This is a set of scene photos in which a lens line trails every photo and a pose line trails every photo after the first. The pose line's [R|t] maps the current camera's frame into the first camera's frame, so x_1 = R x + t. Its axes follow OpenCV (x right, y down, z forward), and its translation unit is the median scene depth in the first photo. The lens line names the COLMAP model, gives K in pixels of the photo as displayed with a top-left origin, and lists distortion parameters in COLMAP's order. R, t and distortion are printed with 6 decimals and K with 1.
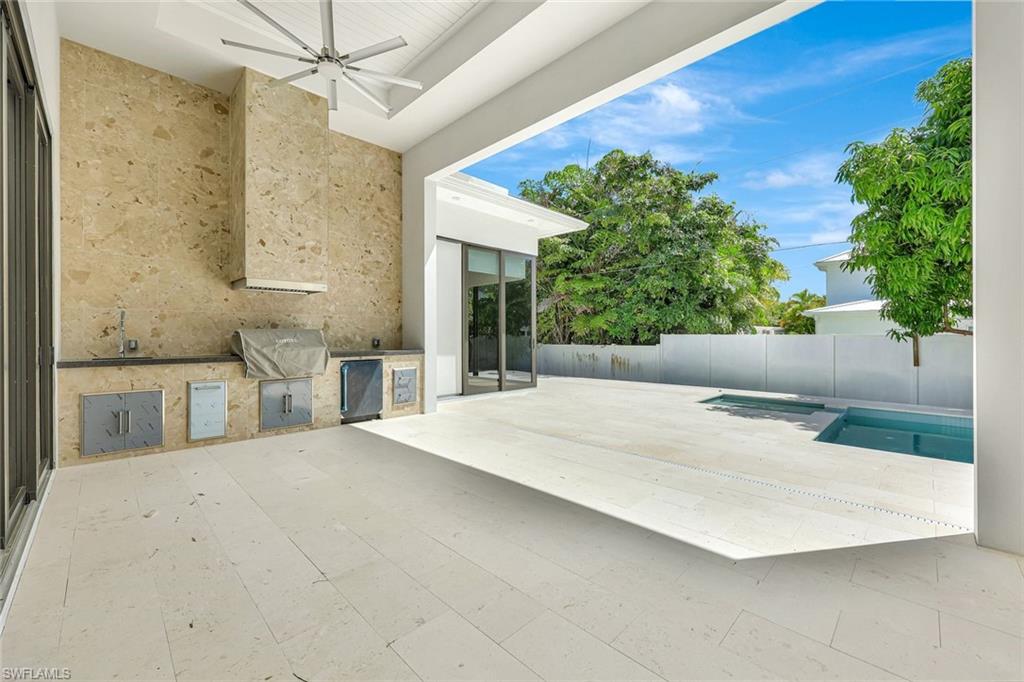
lens RADIAL K [[410.6, 0, 504.0], [0, 410.6, 338.1], [0, 0, 1]] dist [-0.001894, 0.000867]
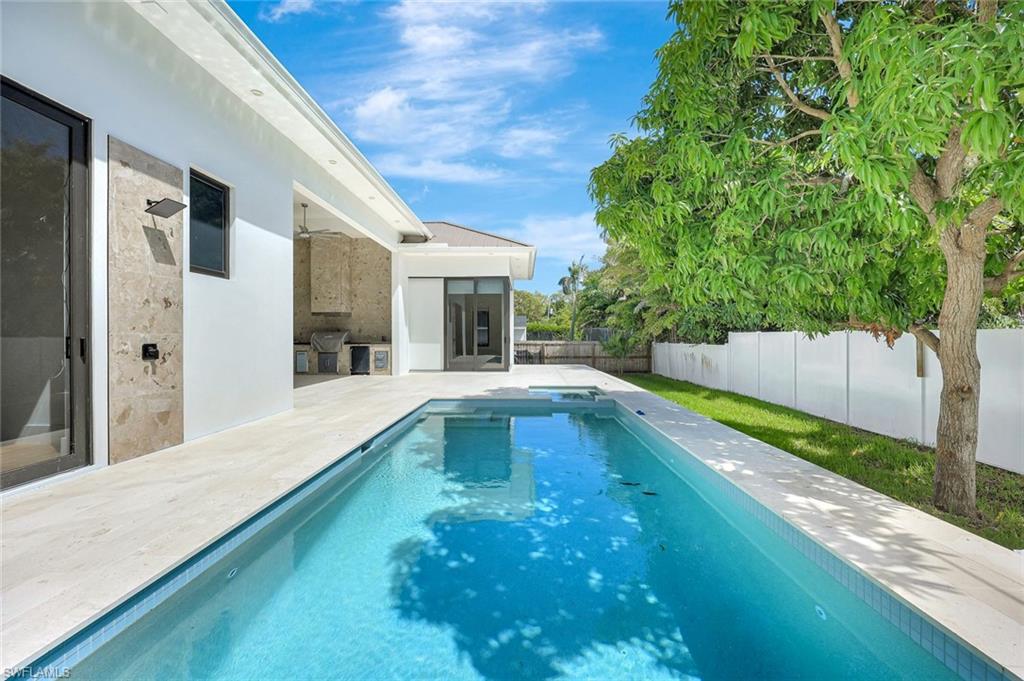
lens RADIAL K [[410.6, 0, 513.5], [0, 410.6, 333.3], [0, 0, 1]] dist [-0.001894, 0.000867]
pose [[0.696817, -0.007791, -0.717207, 1.608745], [-0.001694, 0.999920, -0.012508, 0.011431], [0.717247, 0.009931, 0.696748, 0.077921]]
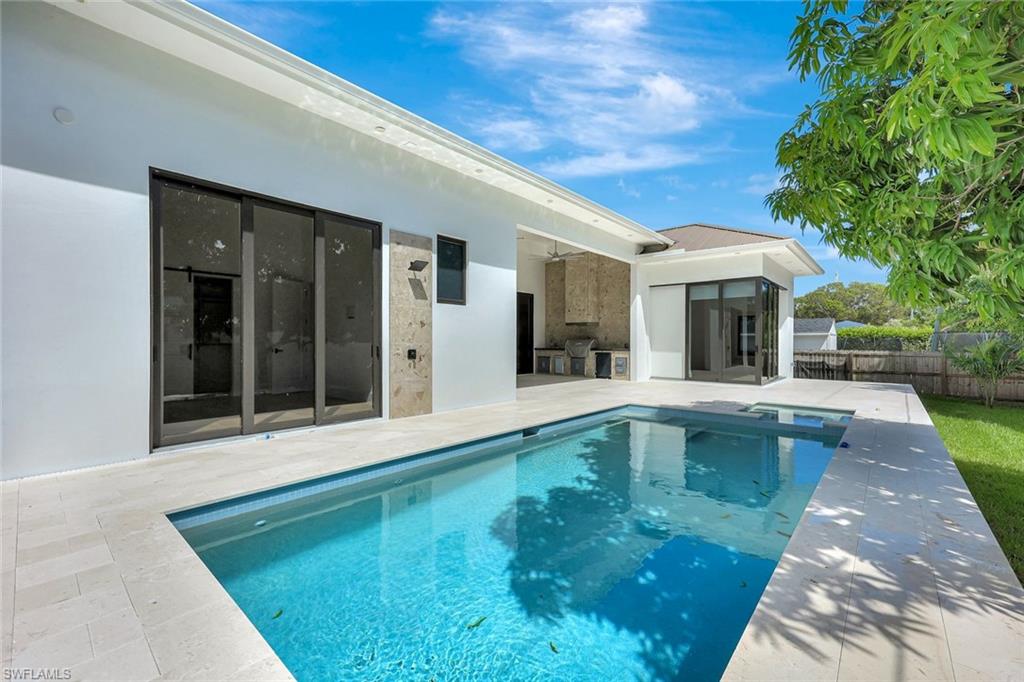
lens RADIAL K [[410.6, 0, 519.2], [0, 410.6, 343.5], [0, 0, 1]] dist [-0.001894, 0.000867]
pose [[0.104019, 0.003616, -0.994569, 1.806502], [-0.011146, 0.999935, 0.002469, 0.000834], [0.994513, 0.010829, 0.104053, 0.259693]]
